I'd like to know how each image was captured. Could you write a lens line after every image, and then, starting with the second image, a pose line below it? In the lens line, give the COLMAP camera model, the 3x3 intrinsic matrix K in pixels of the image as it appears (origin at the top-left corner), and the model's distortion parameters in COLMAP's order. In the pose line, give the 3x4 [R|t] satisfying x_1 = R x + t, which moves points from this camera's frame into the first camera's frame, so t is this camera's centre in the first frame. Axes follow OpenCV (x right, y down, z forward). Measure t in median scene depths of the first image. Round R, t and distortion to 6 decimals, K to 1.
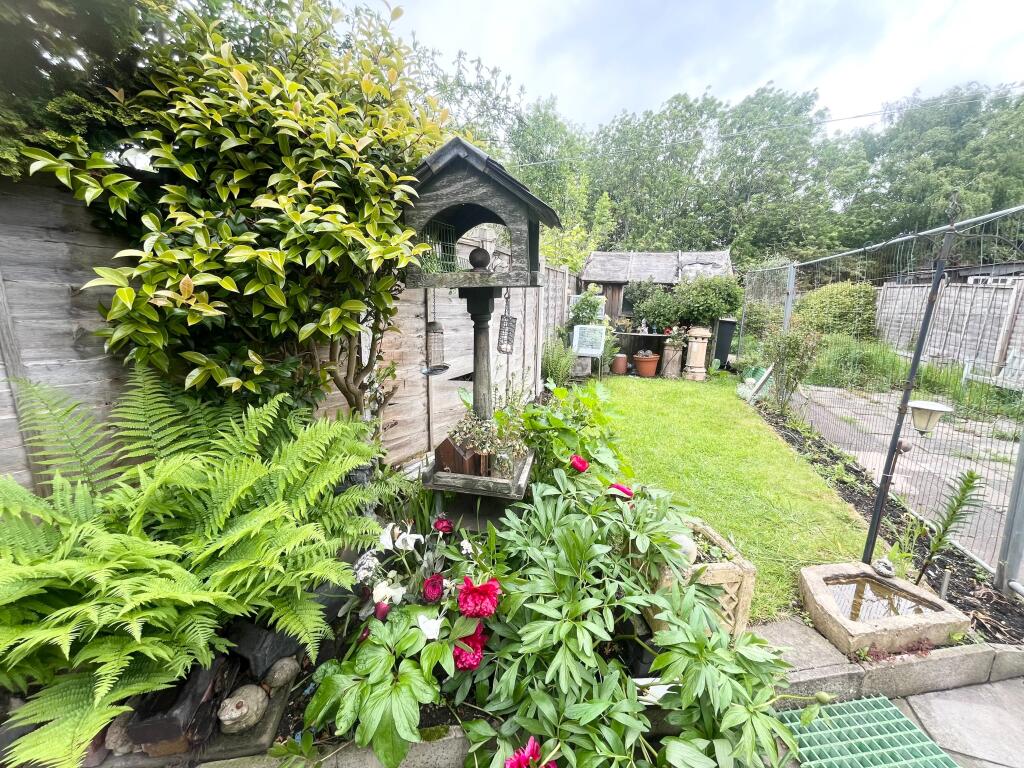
lens RADIAL K [[408.8, 0, 512.0], [0, 408.8, 384.0], [0, 0, 1]] dist [0.001364, 0.000104]
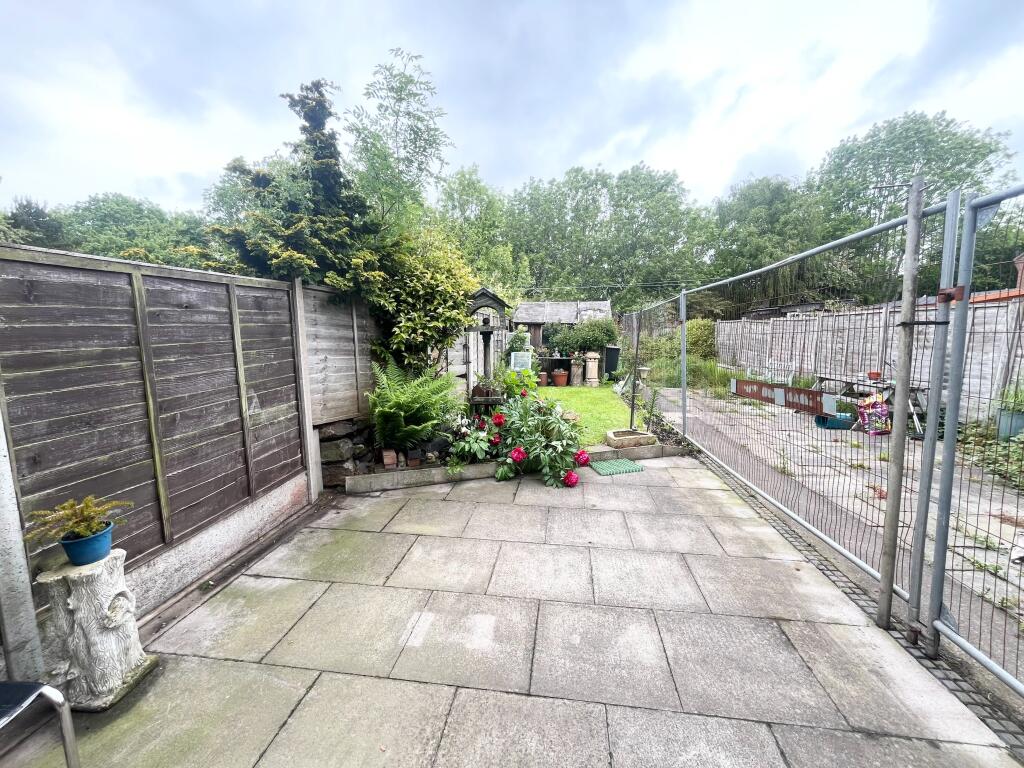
lens RADIAL K [[408.8, 0, 512.0], [0, 408.8, 384.0], [0, 0, 1]] dist [0.001364, 0.000104]
pose [[0.984284, -0.042916, 0.171299, -0.092265], [0.058035, 0.994753, -0.084252, 0.085945], [-0.166784, 0.092869, 0.981610, -0.404556]]
